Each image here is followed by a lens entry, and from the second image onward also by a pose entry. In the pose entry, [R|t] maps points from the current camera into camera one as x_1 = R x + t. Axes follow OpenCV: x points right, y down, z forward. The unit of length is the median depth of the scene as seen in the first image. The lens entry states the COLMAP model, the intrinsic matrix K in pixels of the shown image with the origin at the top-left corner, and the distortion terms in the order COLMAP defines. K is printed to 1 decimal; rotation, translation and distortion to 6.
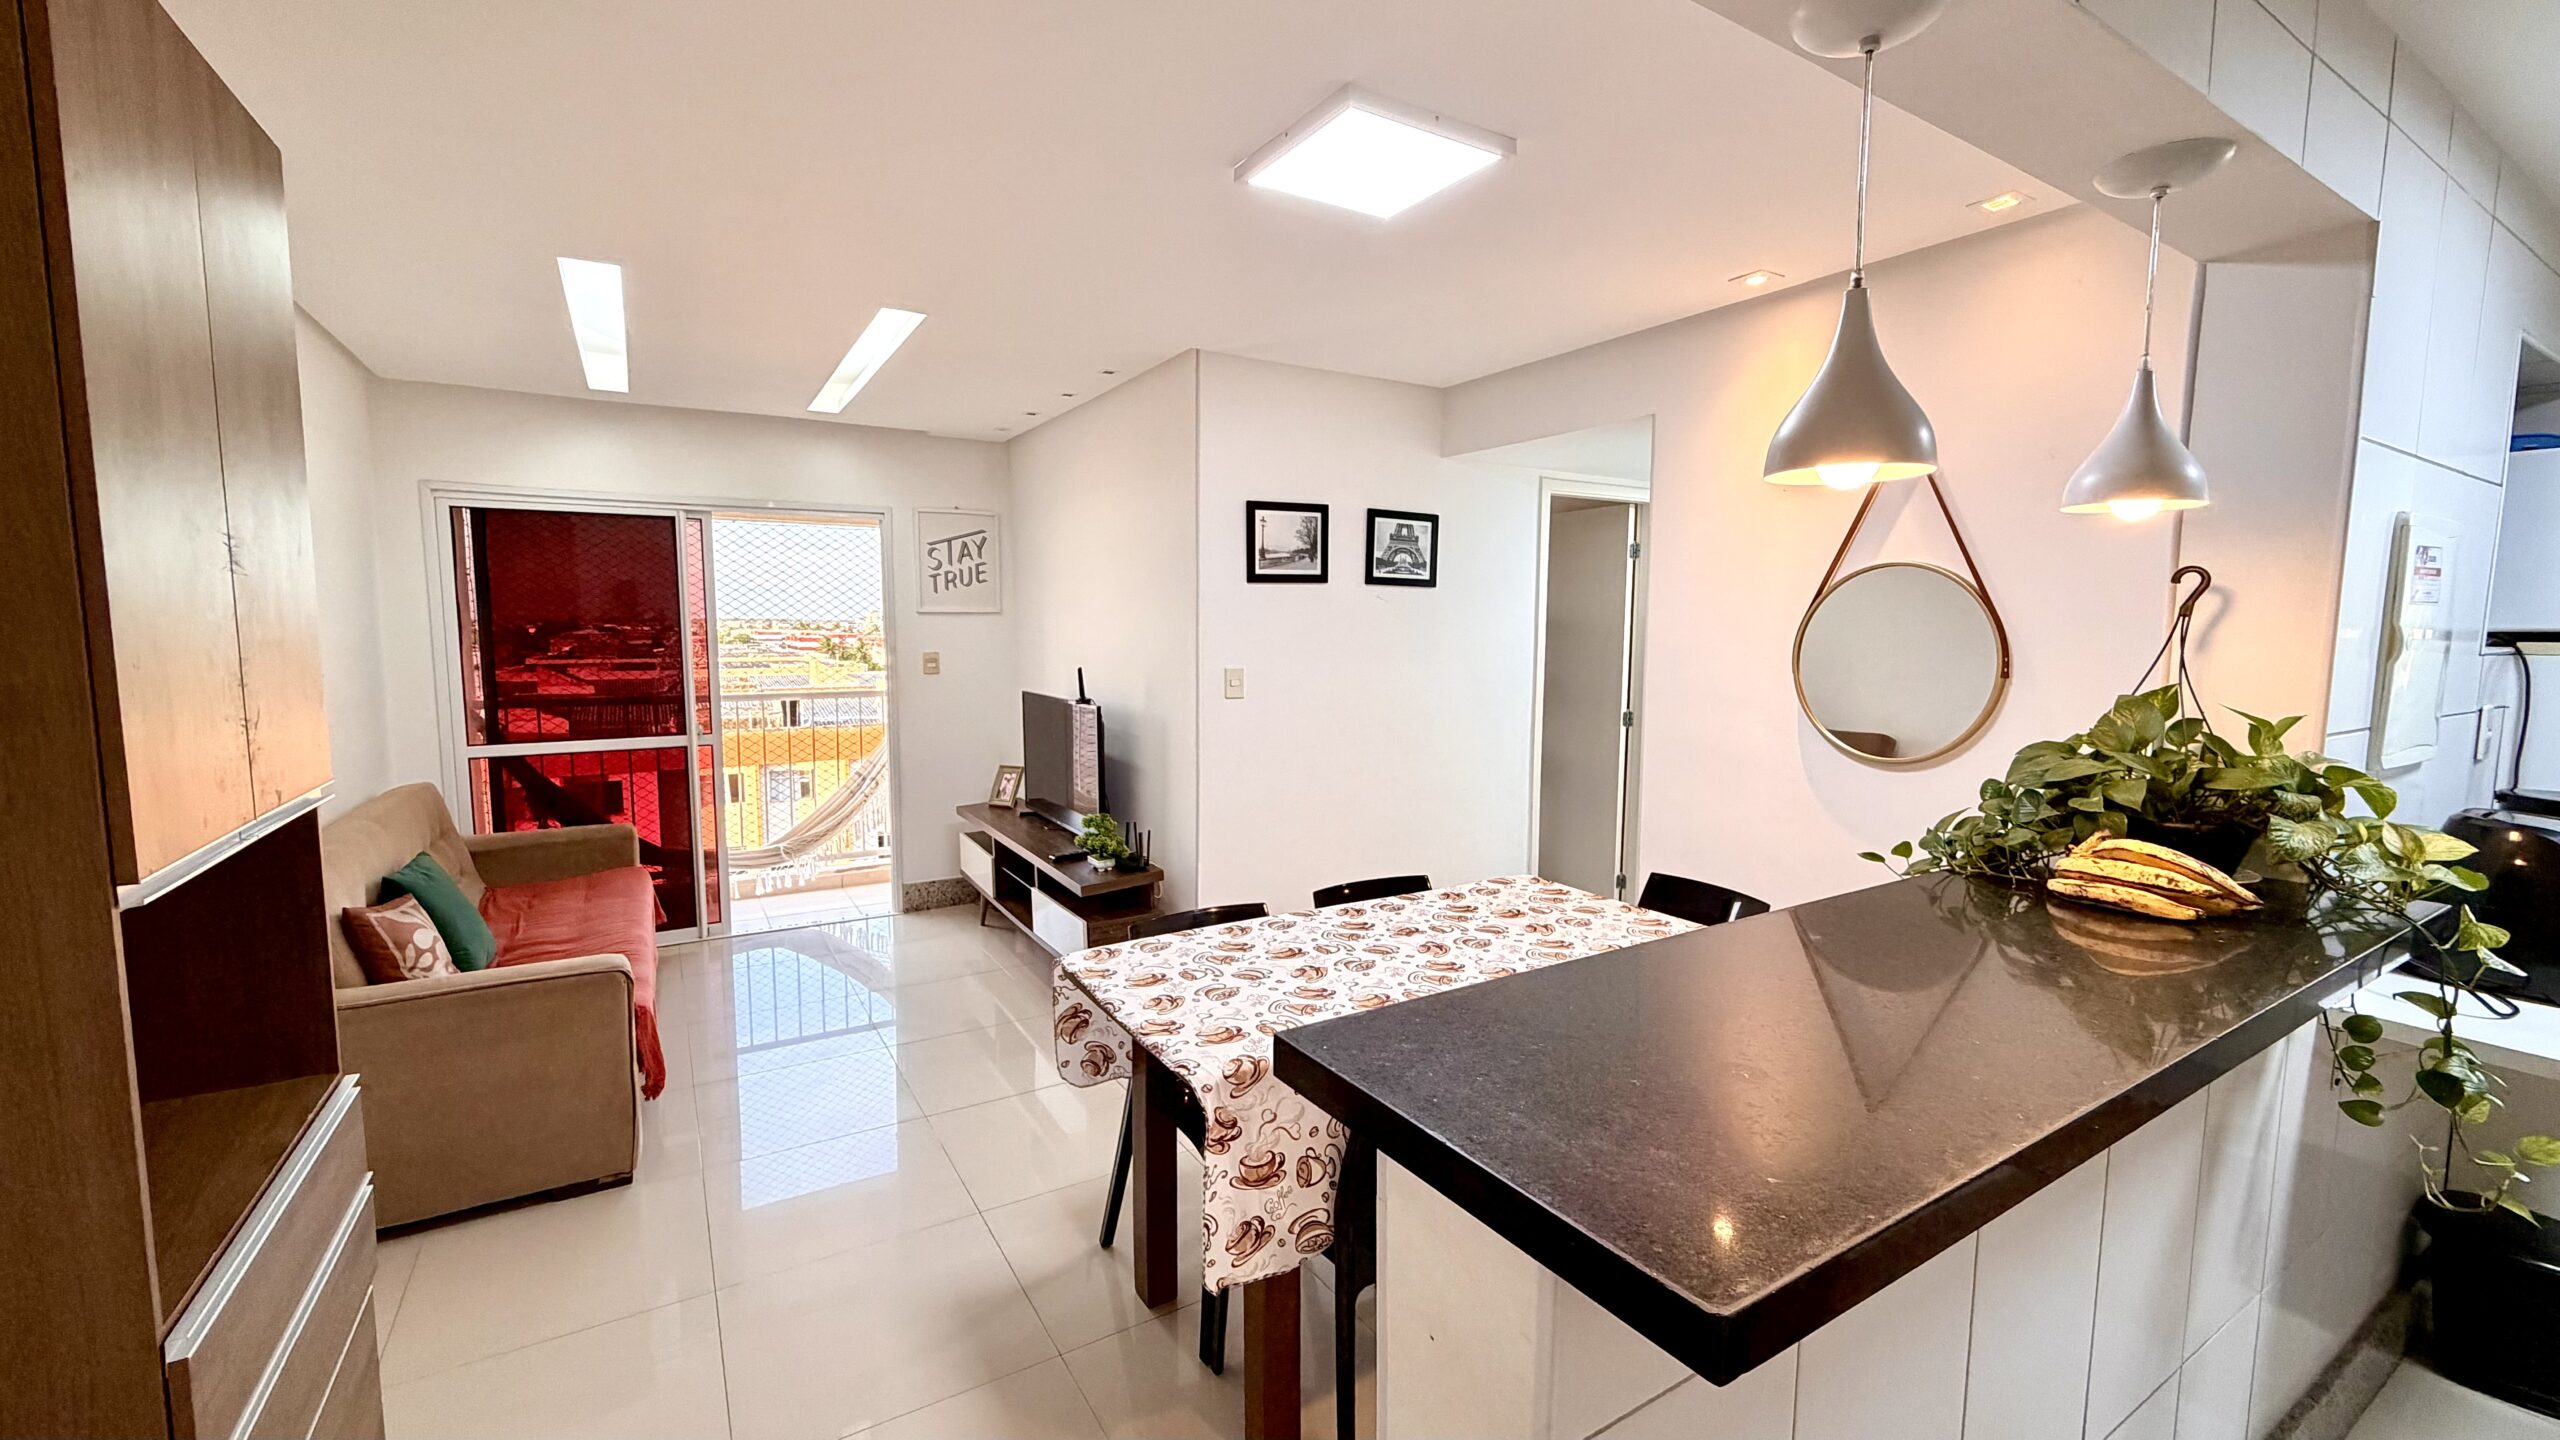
lens RADIAL K [[1022.9, 0, 1275.1], [0, 1022.9, 720.6], [0, 0, 1]] dist [0.000506, 0.000328]
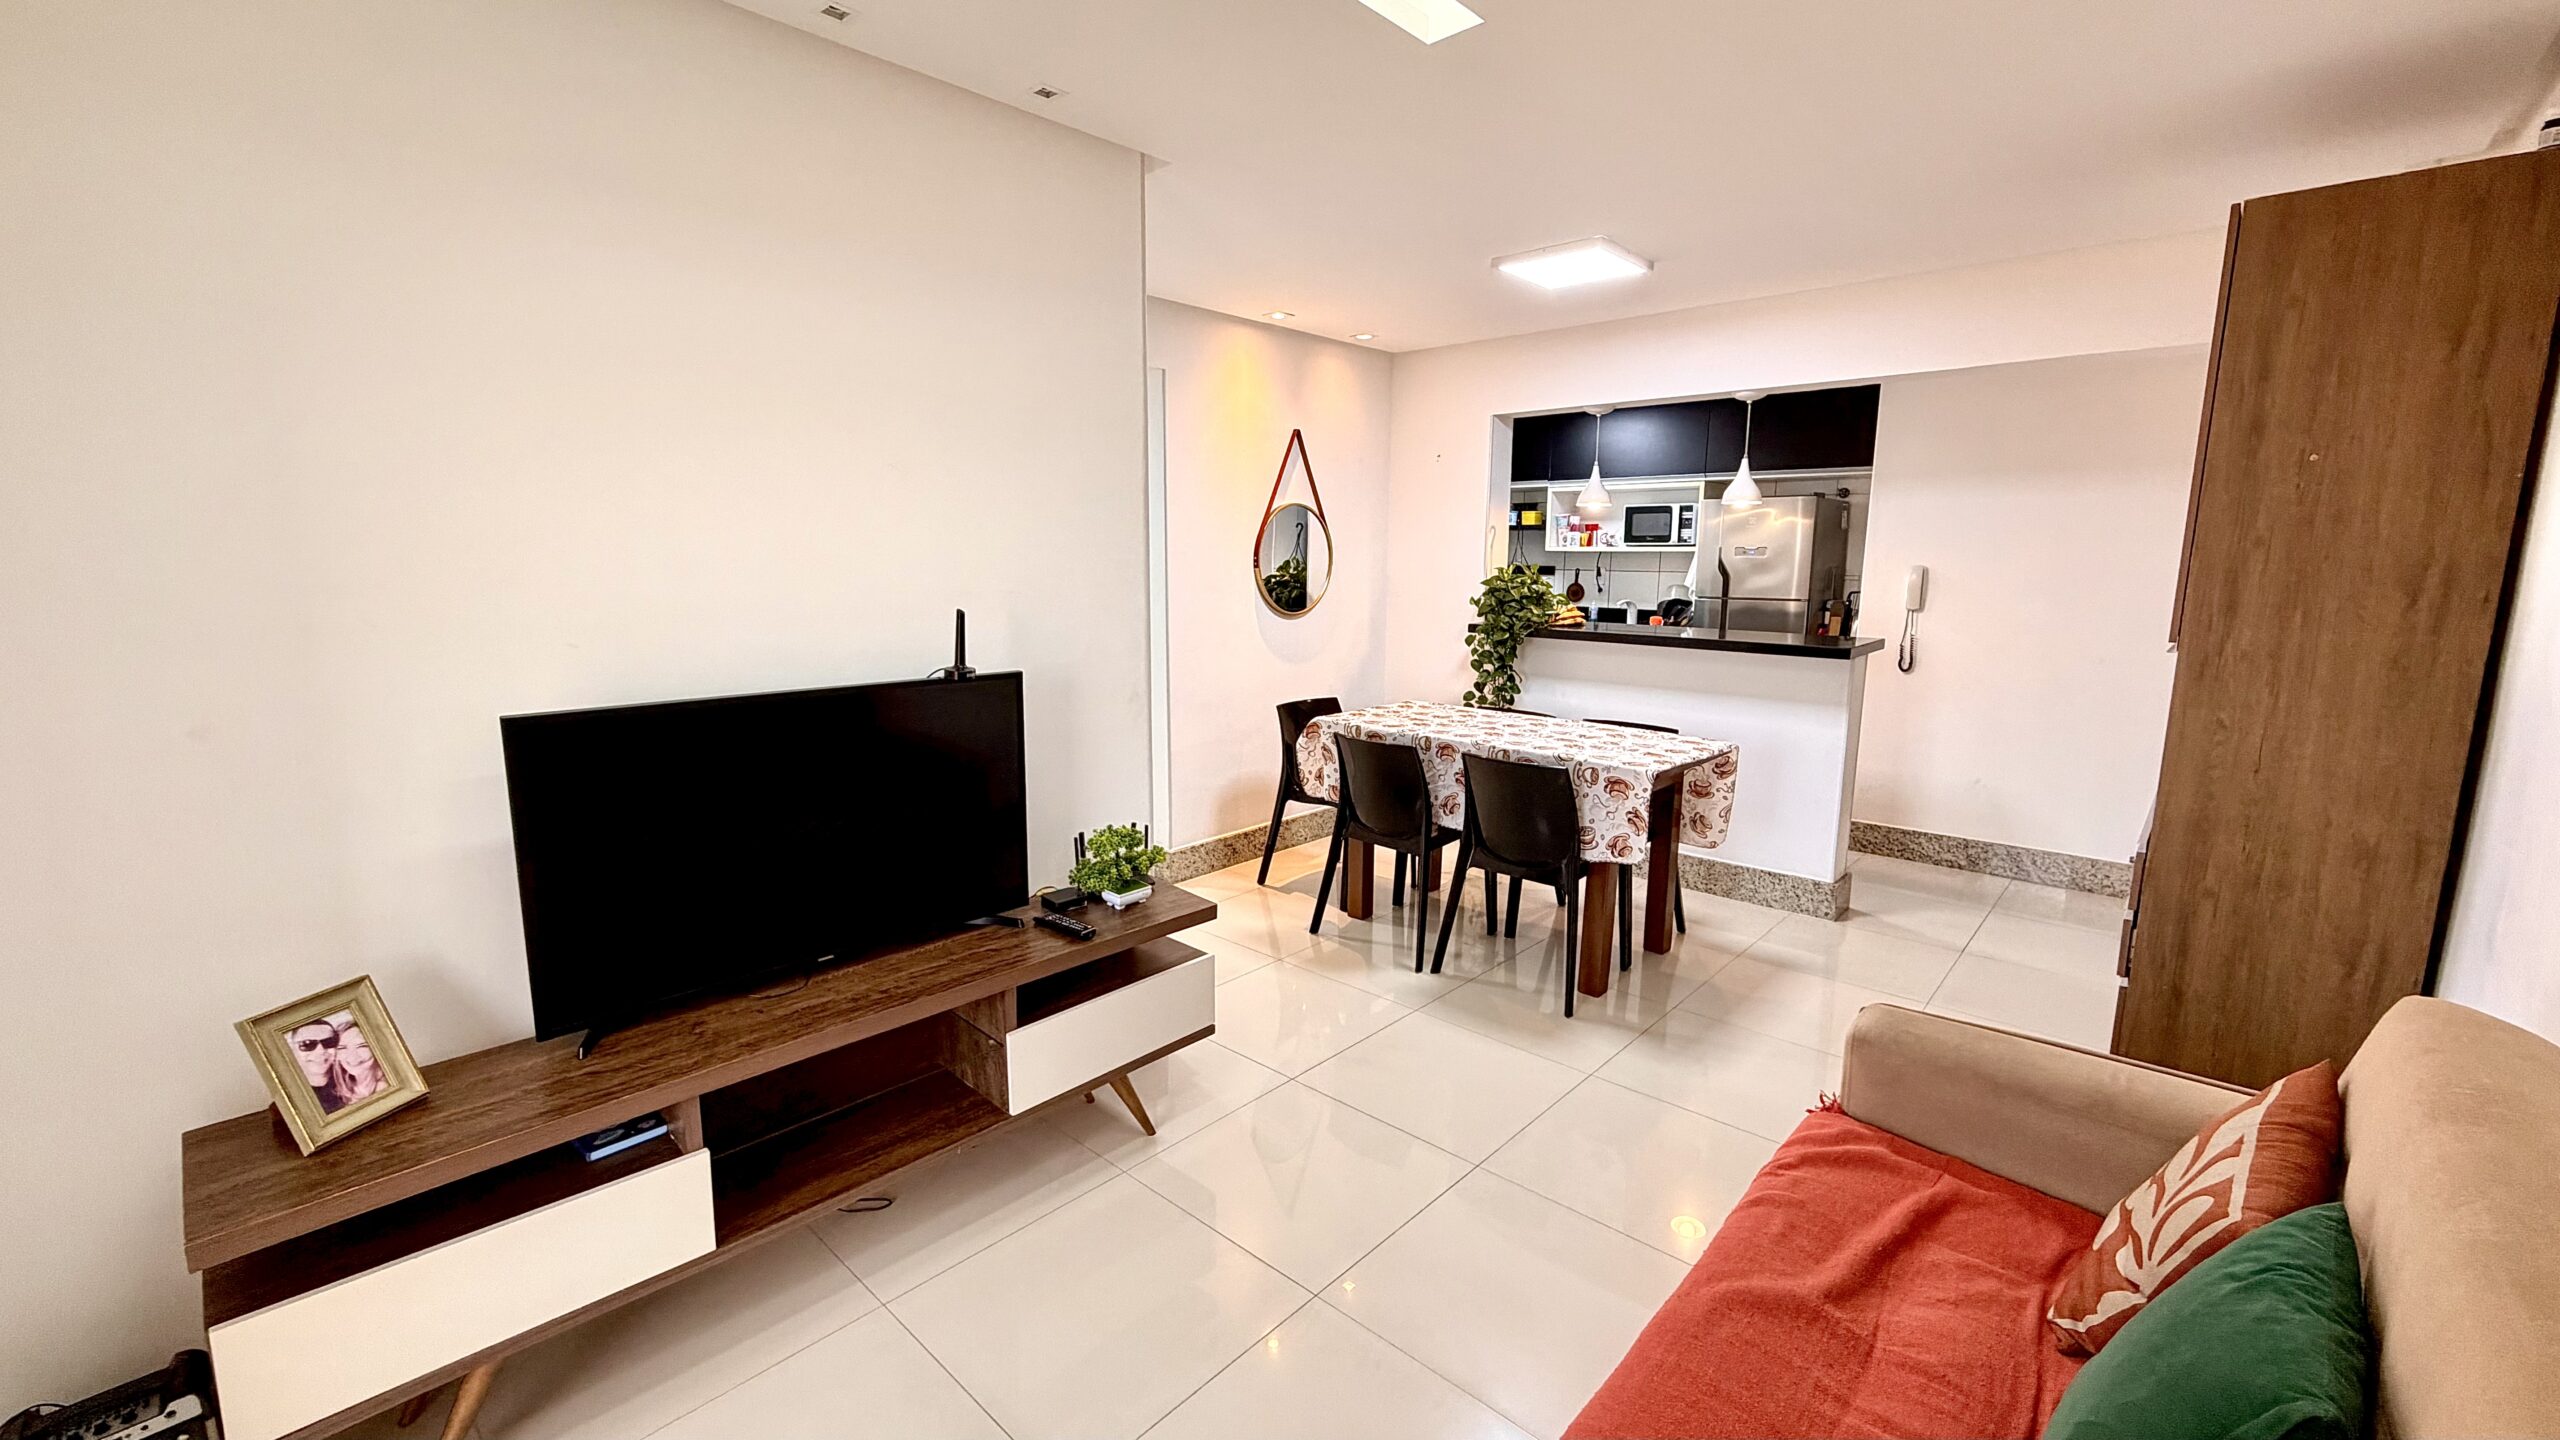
lens RADIAL K [[1022.9, 0, 1275.1], [0, 1022.9, 720.6], [0, 0, 1]] dist [0.000506, 0.000328]
pose [[-0.266455, -0.165119, 0.949599, -0.789540], [0.085342, 0.977305, 0.193884, -0.089251], [-0.960062, 0.132702, -0.246316, 1.035366]]
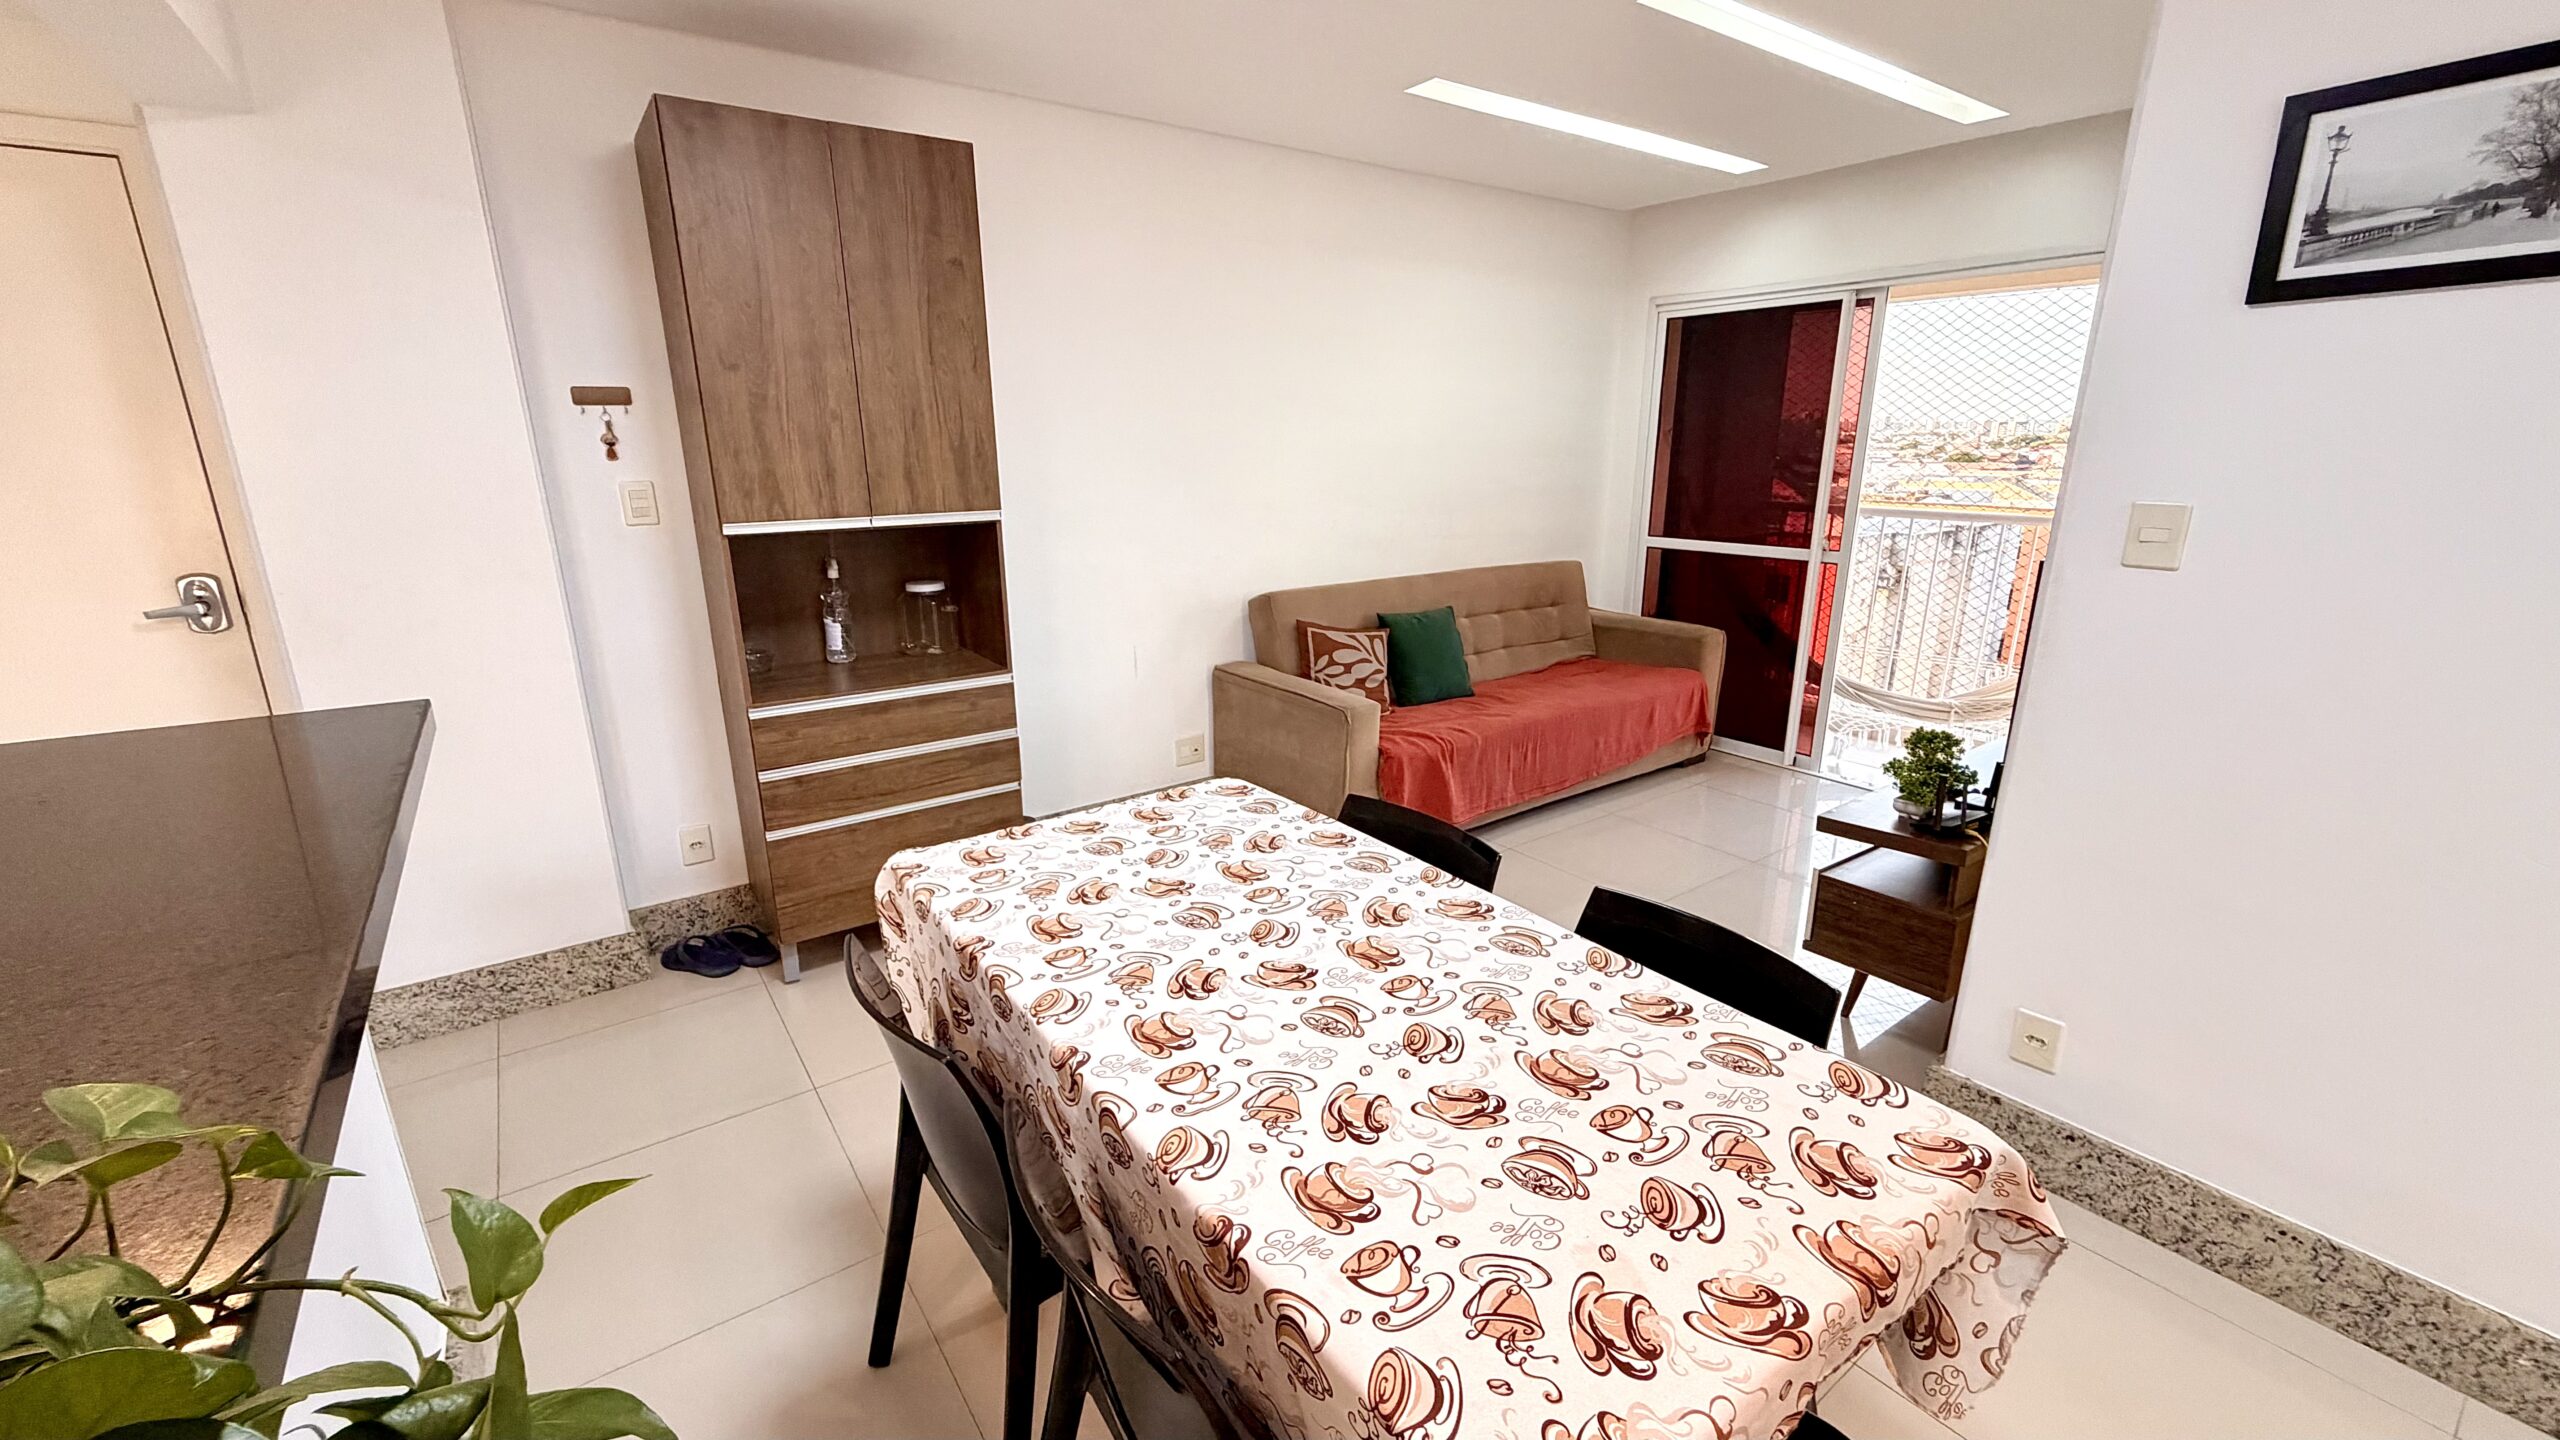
lens RADIAL K [[1022.9, 0, 1275.1], [0, 1022.9, 720.6], [0, 0, 1]] dist [0.000506, 0.000328]
pose [[0.076680, 0.263434, -0.961625, 0.389768], [-0.090242, 0.962340, 0.256434, -0.037320], [0.992964, 0.067116, 0.097565, 0.534526]]
